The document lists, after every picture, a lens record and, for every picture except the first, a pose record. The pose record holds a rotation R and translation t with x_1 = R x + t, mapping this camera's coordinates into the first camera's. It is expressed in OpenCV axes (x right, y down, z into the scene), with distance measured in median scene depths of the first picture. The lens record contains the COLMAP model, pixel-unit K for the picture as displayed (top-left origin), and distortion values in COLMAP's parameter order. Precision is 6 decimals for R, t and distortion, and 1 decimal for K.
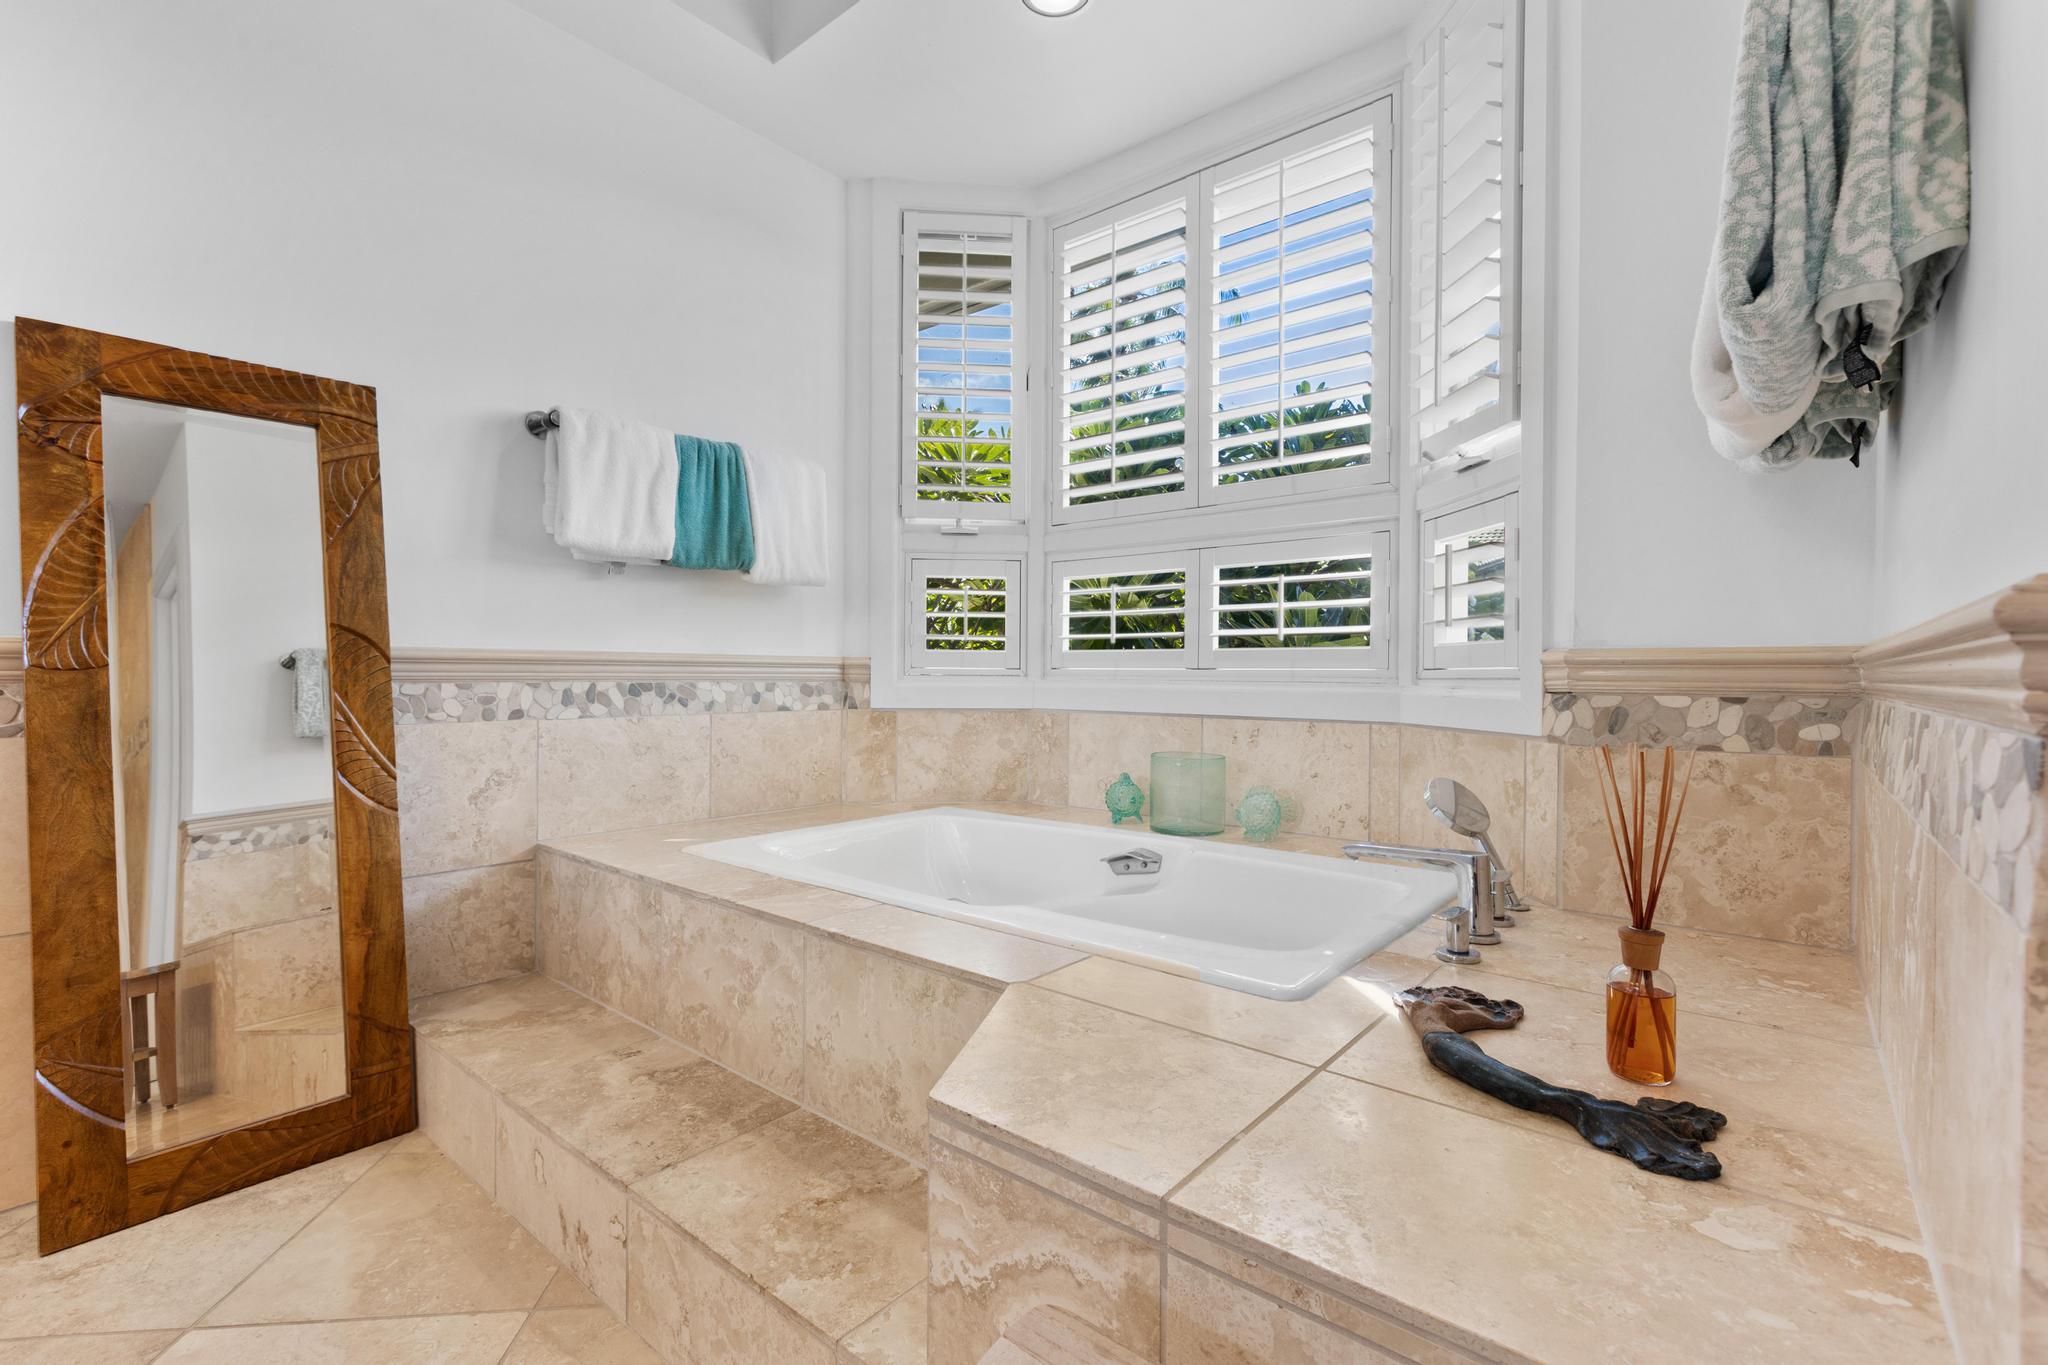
lens RADIAL K [[911.6, 0, 1021.9], [0, 911.6, 684.1], [0, 0, 1]] dist [0.004972, -0.003015]
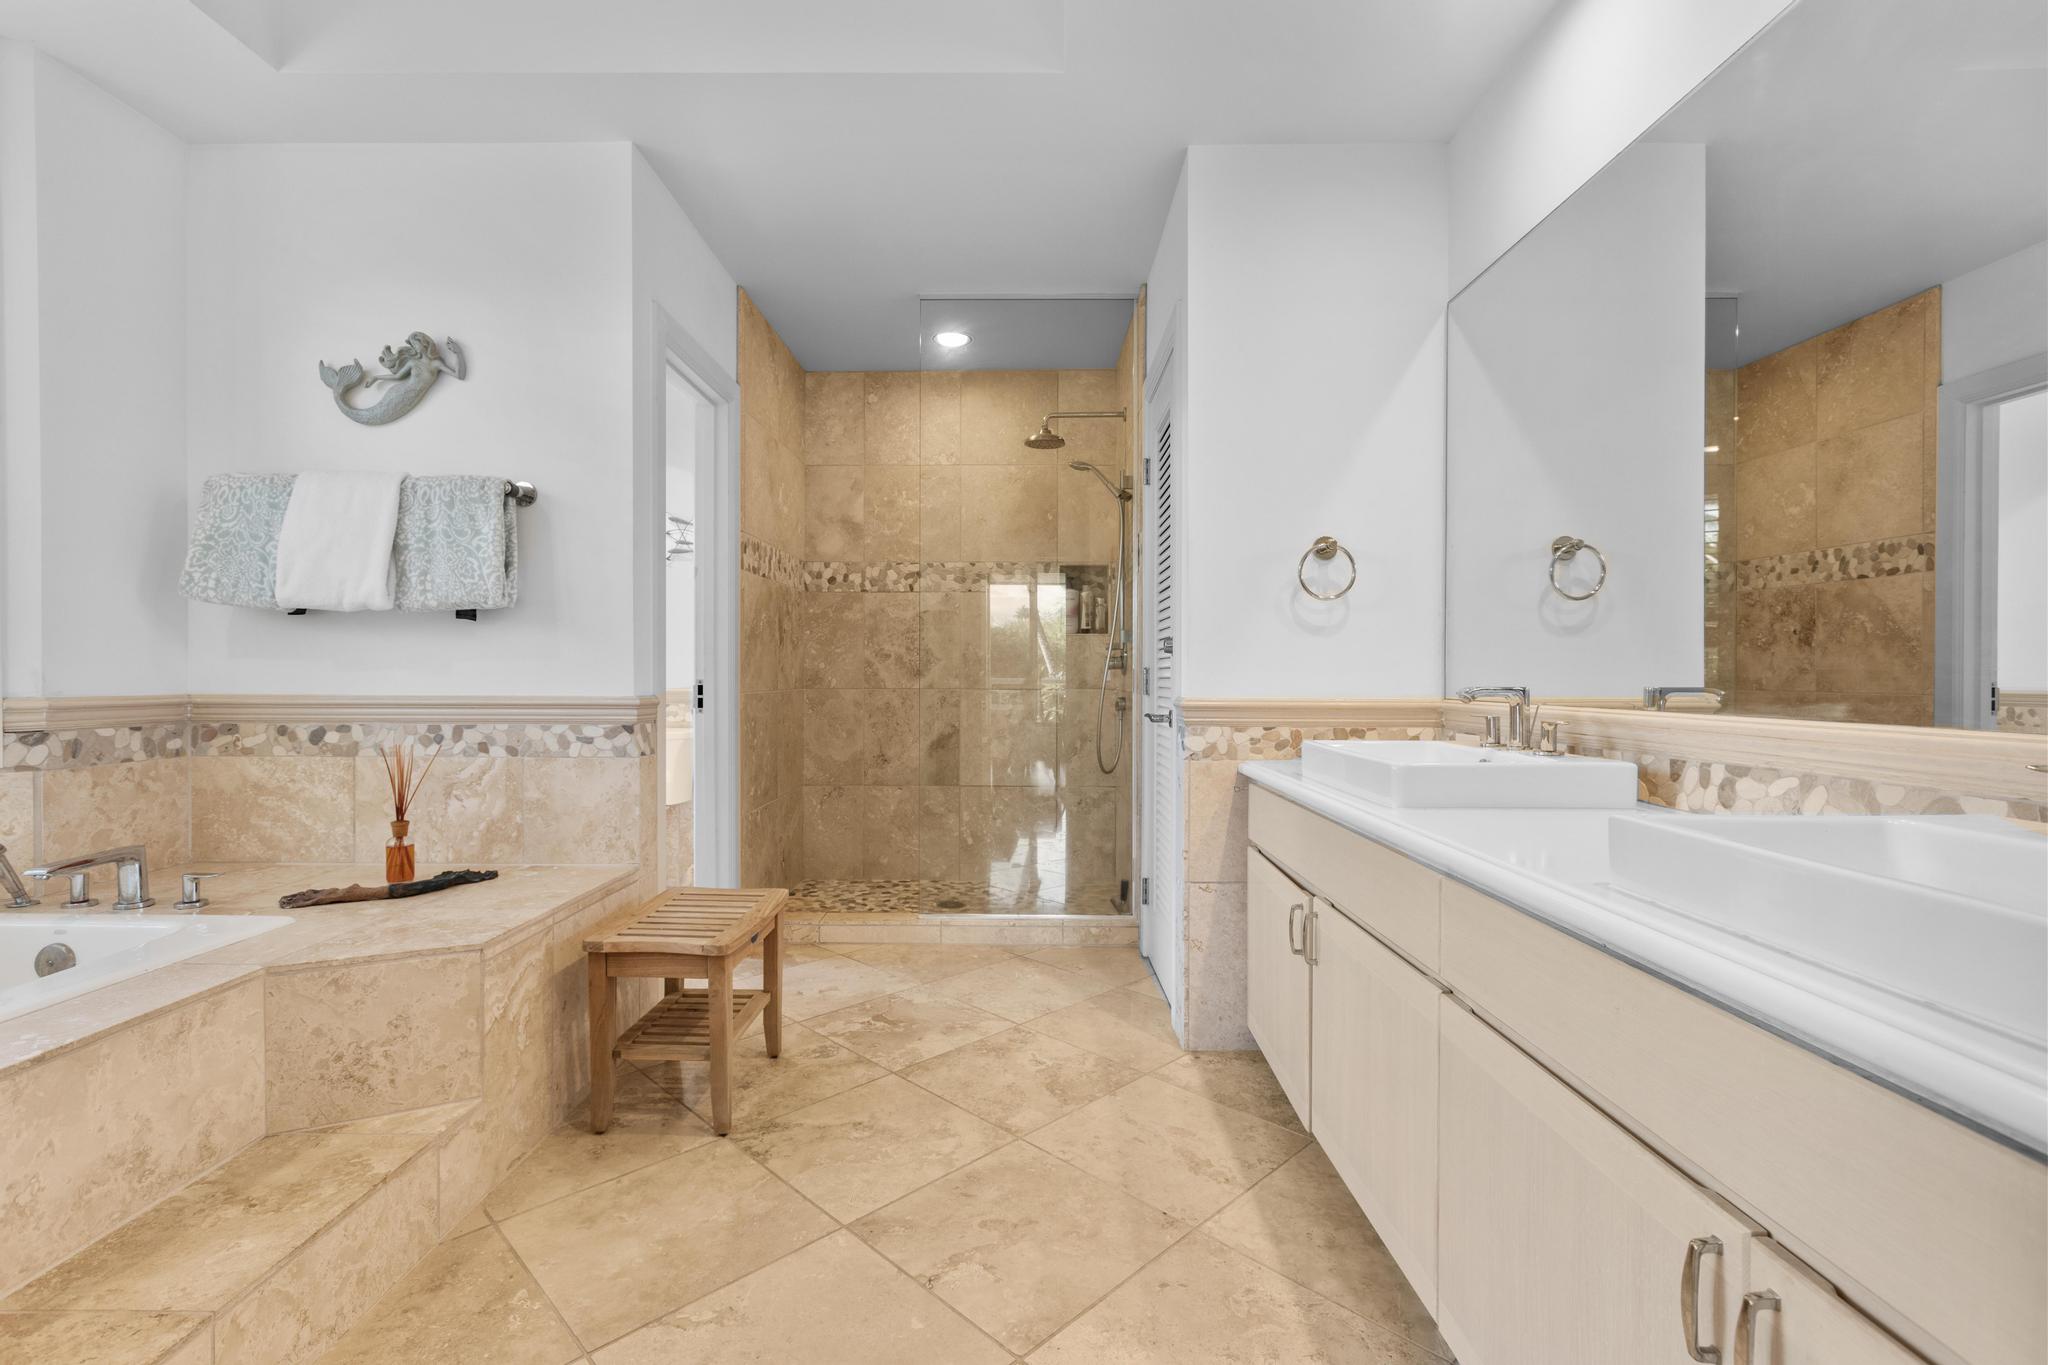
lens RADIAL K [[911.6, 0, 1027.5], [0, 911.6, 677.0], [0, 0, 1]] dist [0.004972, -0.003015]
pose [[-0.646668, -0.010428, 0.762701, -1.483258], [0.000642, 0.999899, 0.014216, -0.096987], [-0.762772, 0.009683, -0.646596, 0.855325]]
